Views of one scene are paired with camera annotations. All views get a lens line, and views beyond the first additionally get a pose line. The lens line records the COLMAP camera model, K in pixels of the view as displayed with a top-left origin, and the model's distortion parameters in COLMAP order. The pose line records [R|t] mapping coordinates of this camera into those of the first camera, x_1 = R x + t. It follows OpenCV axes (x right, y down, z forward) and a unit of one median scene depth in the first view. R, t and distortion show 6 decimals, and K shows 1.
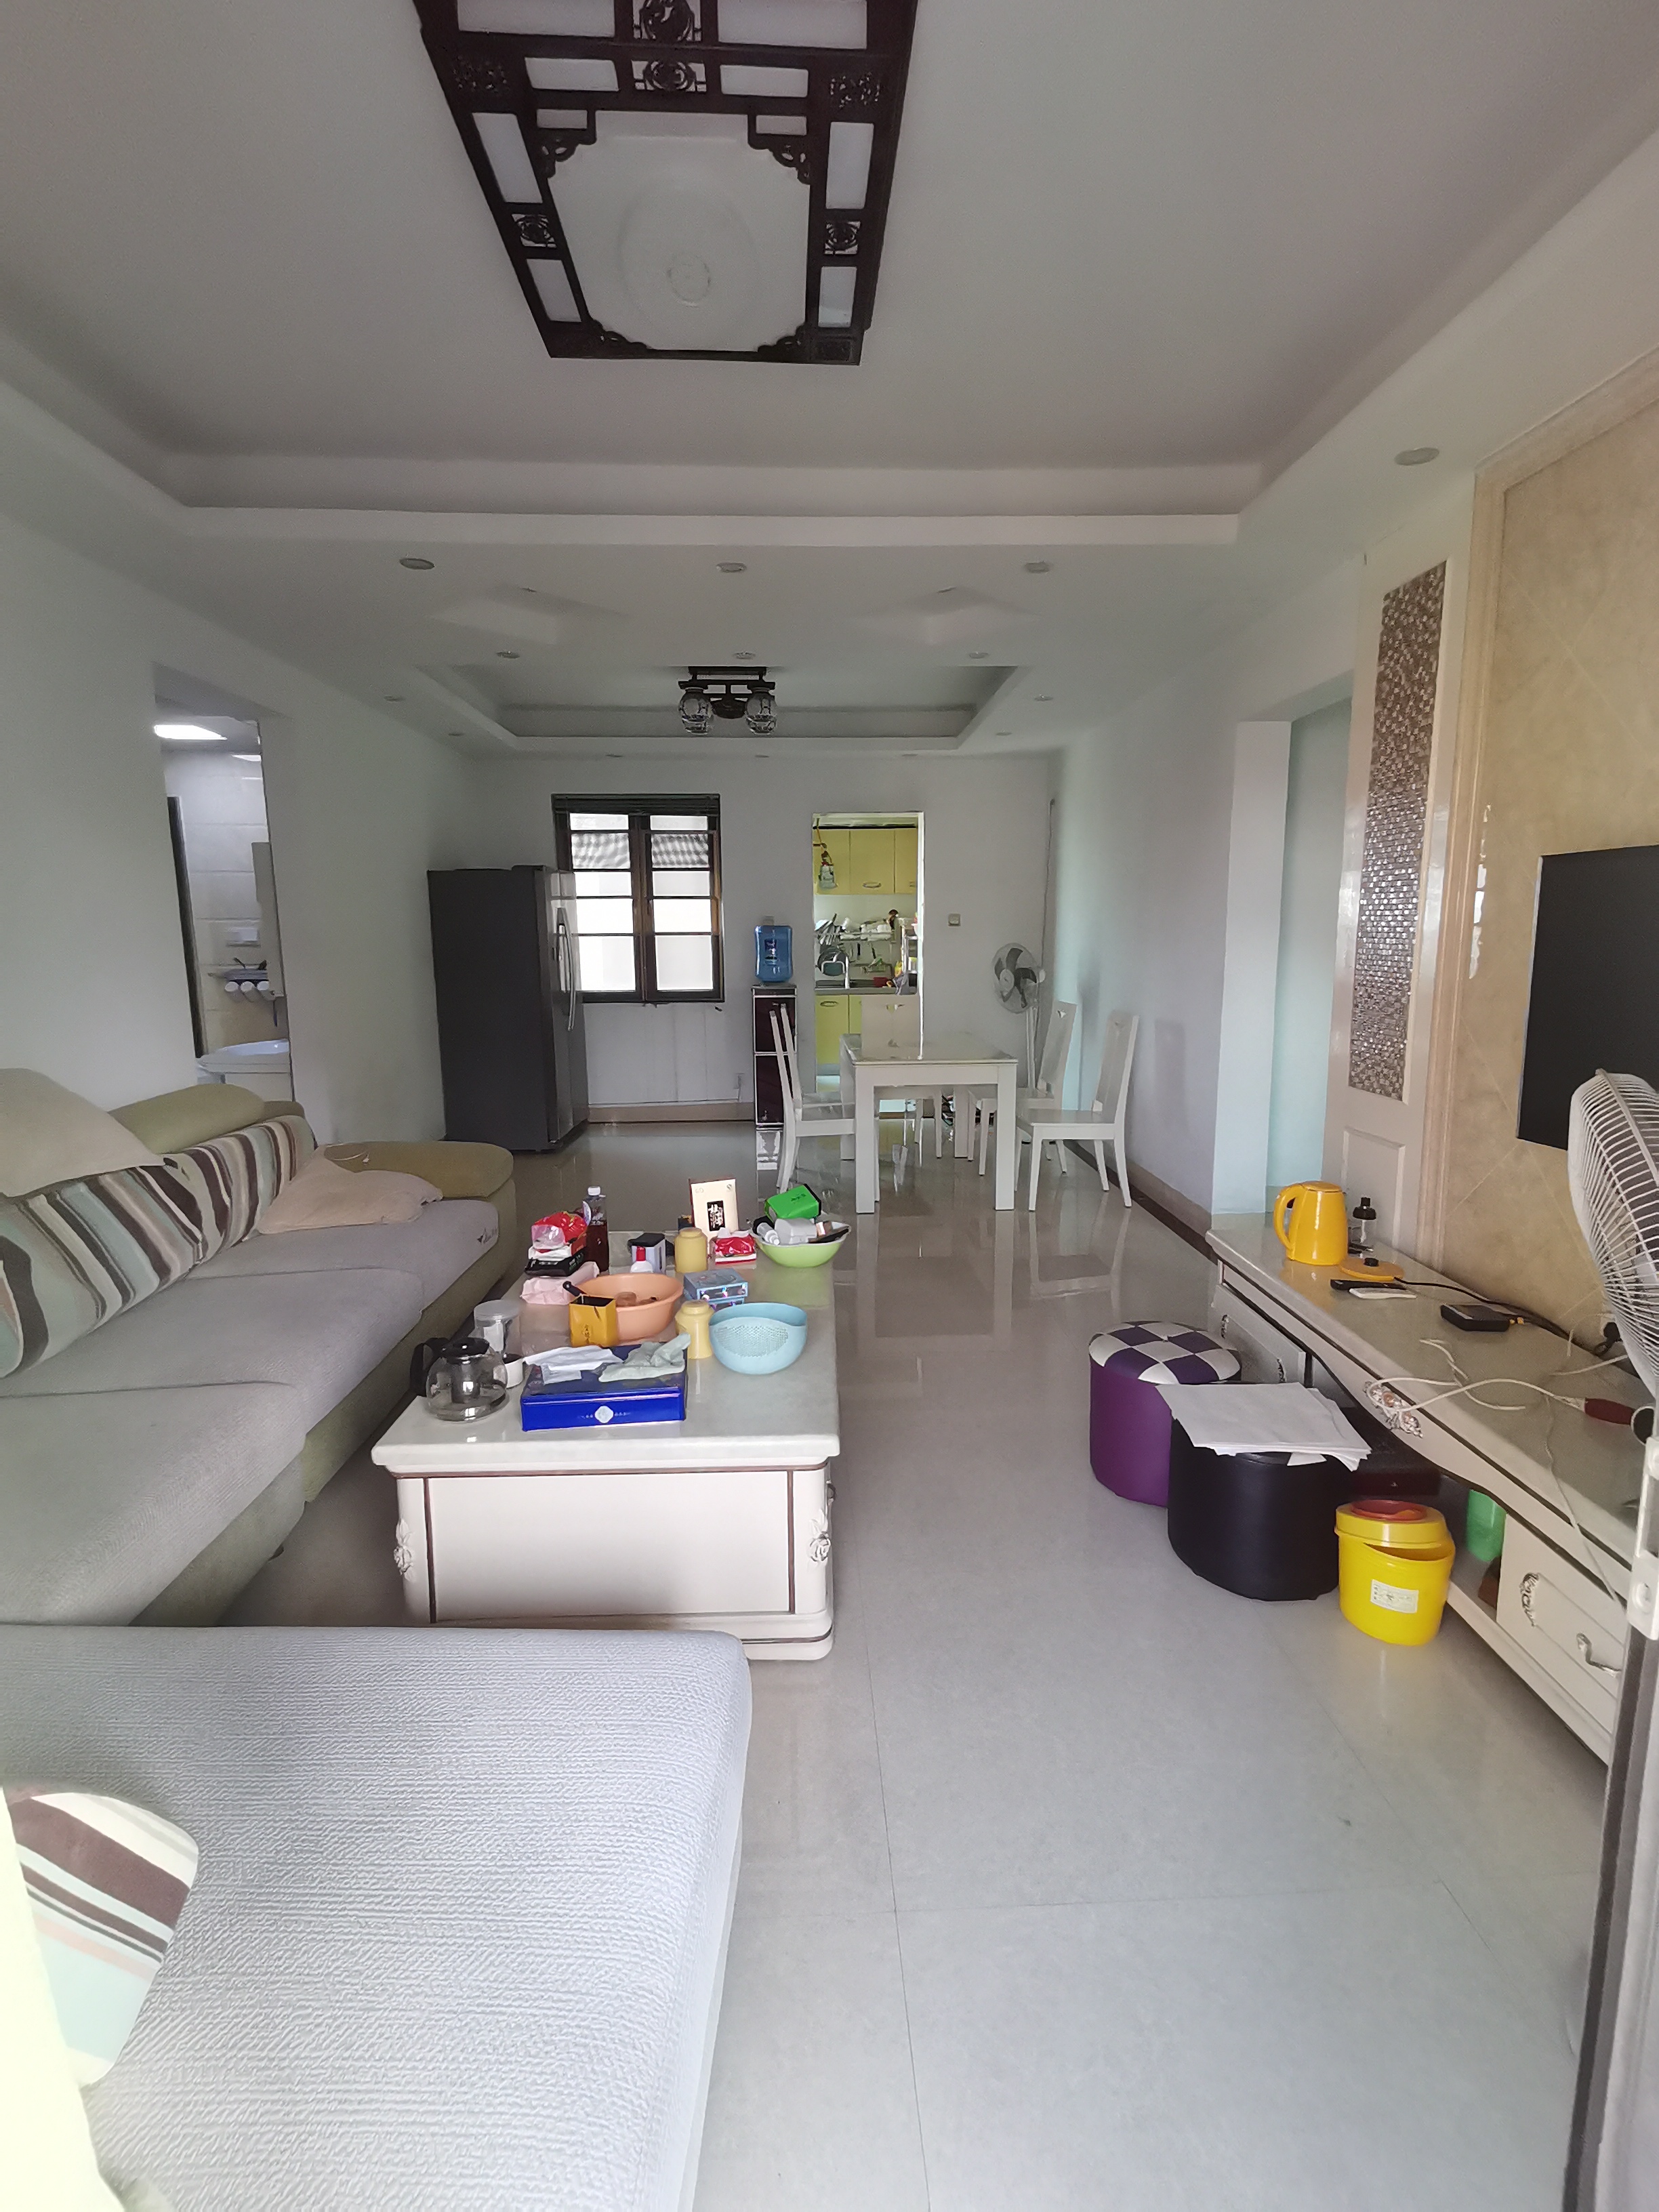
lens RADIAL K [[1113.1, 0, 829.5], [0, 1113.1, 1106.0], [0, 0, 1]] dist [0.037226, -0.037090]
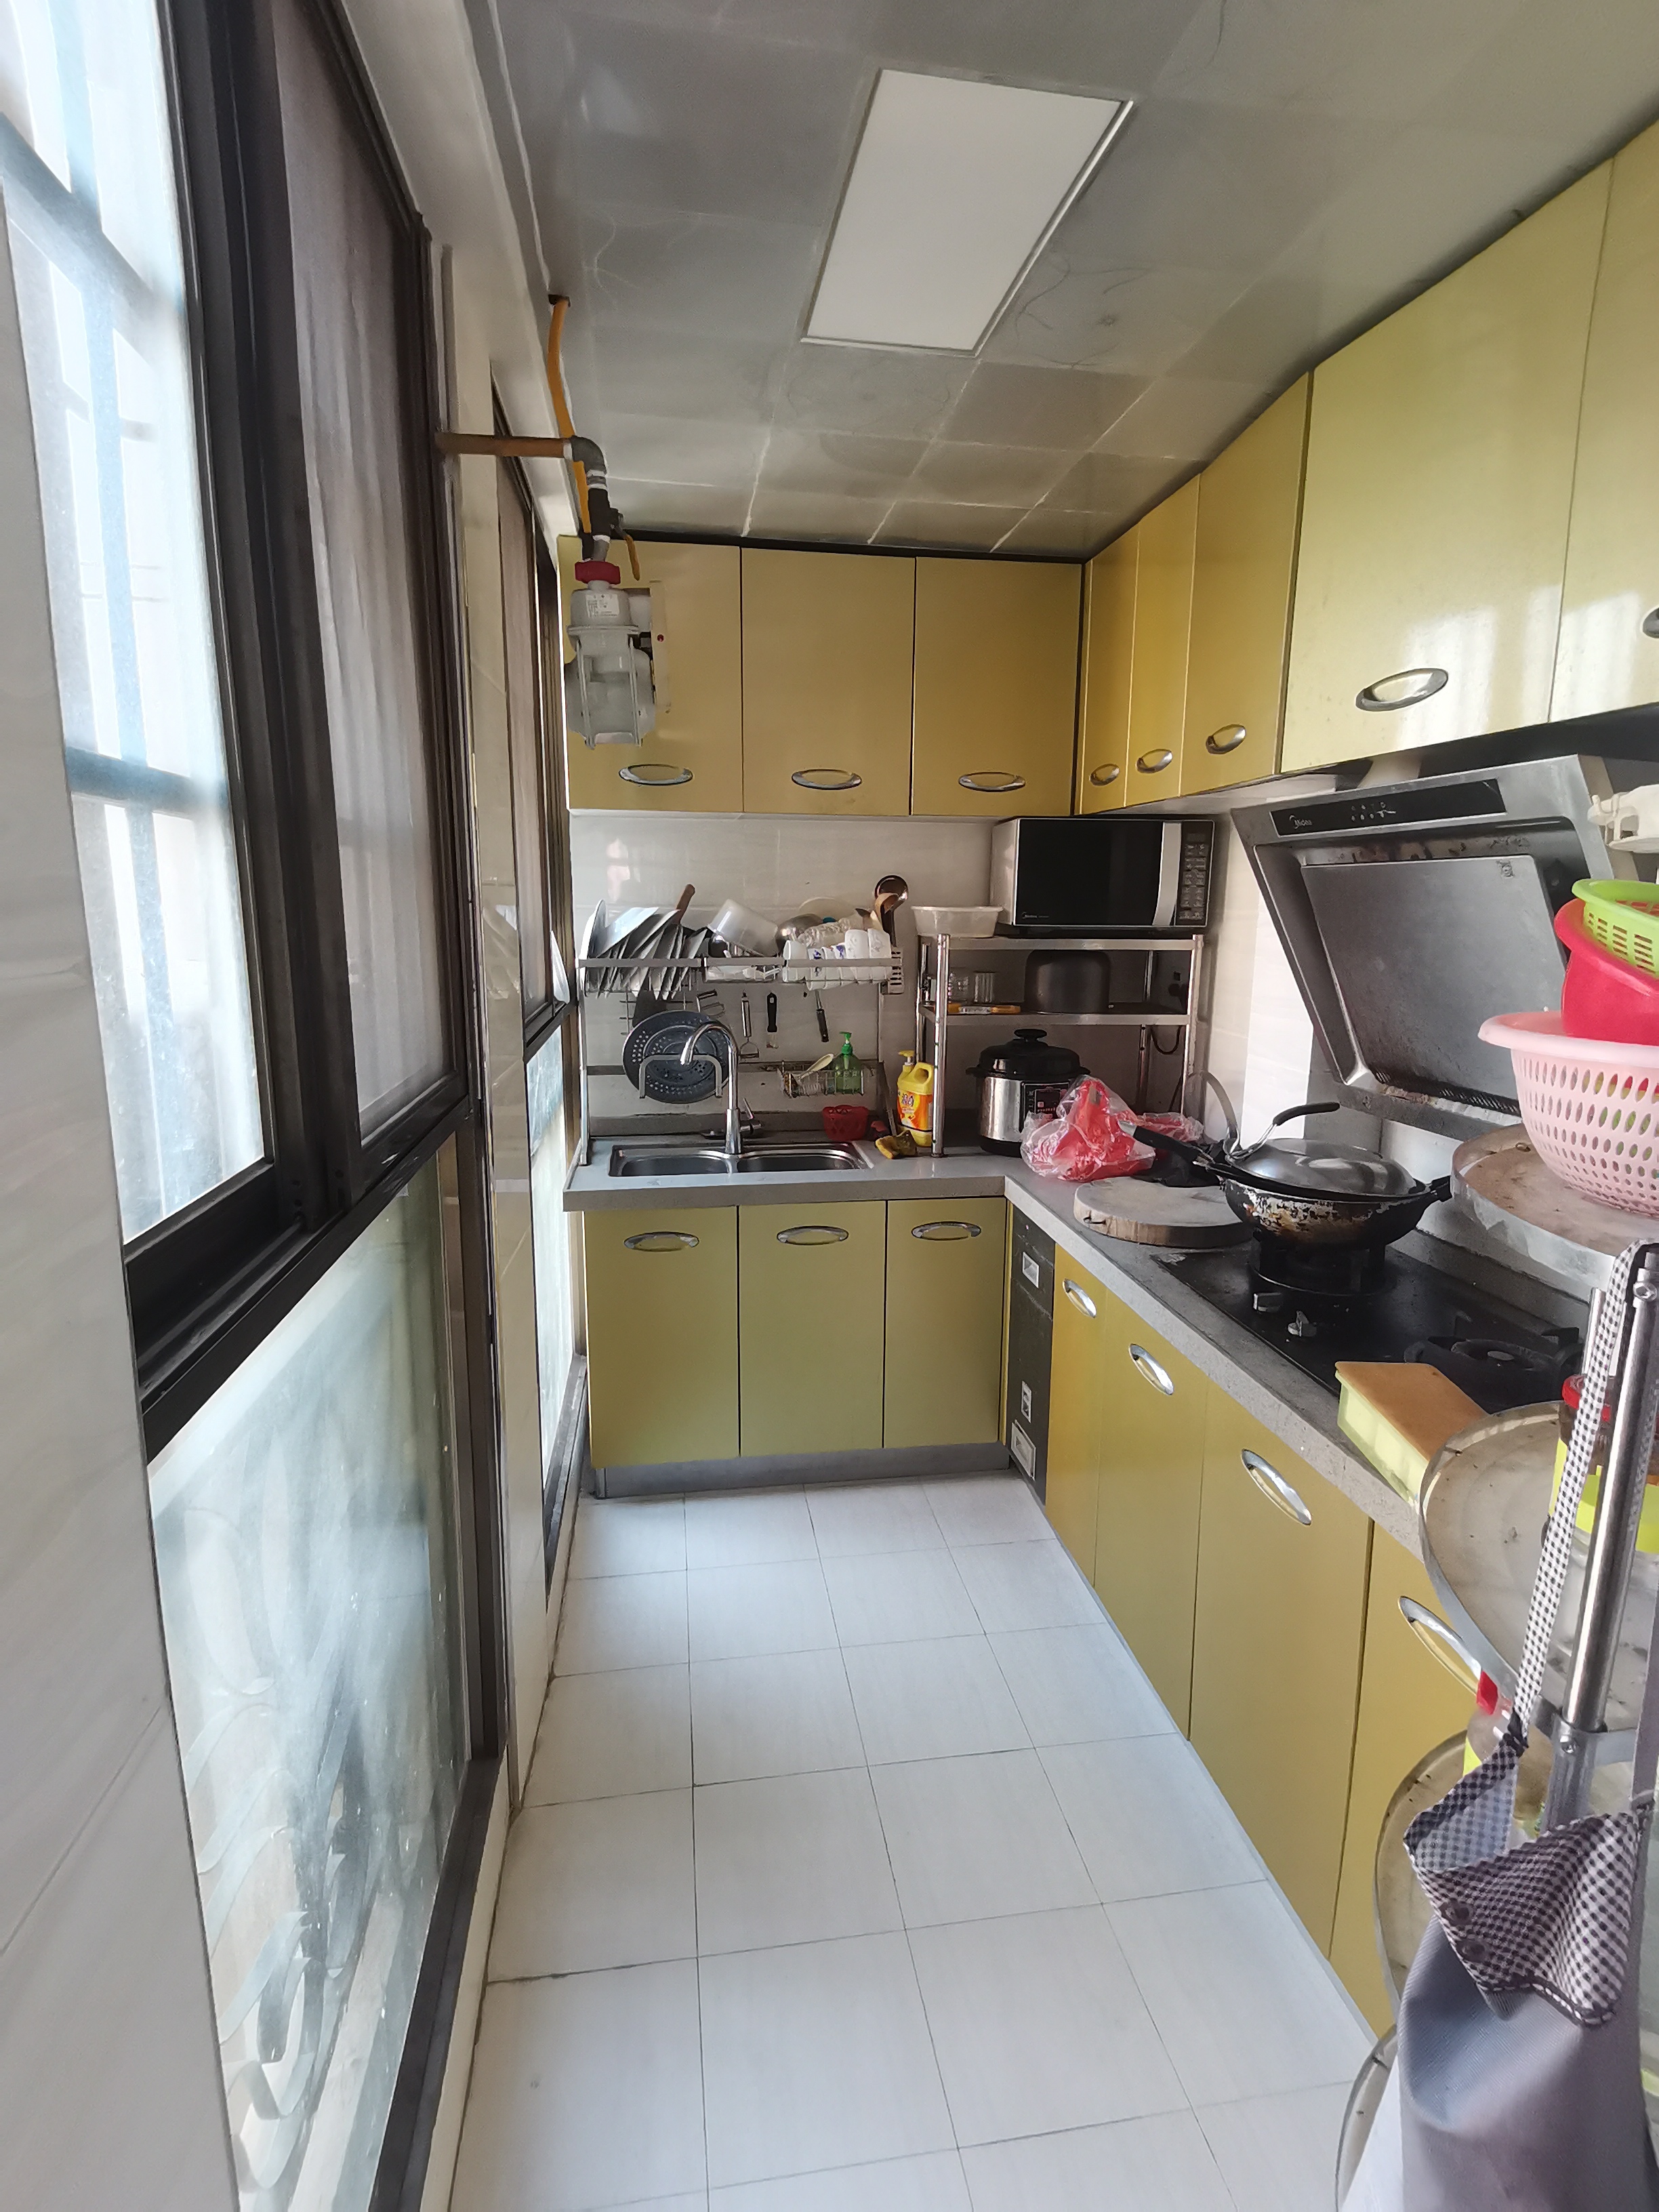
lens RADIAL K [[1113.1, 0, 829.5], [0, 1113.1, 1106.0], [0, 0, 1]] dist [0.037226, -0.037090]
pose [[0.994441, -0.001448, 0.105288, 0.010981], [-0.002094, 0.999436, 0.033528, -0.127025], [-0.105277, -0.033562, 0.993876, 0.719971]]
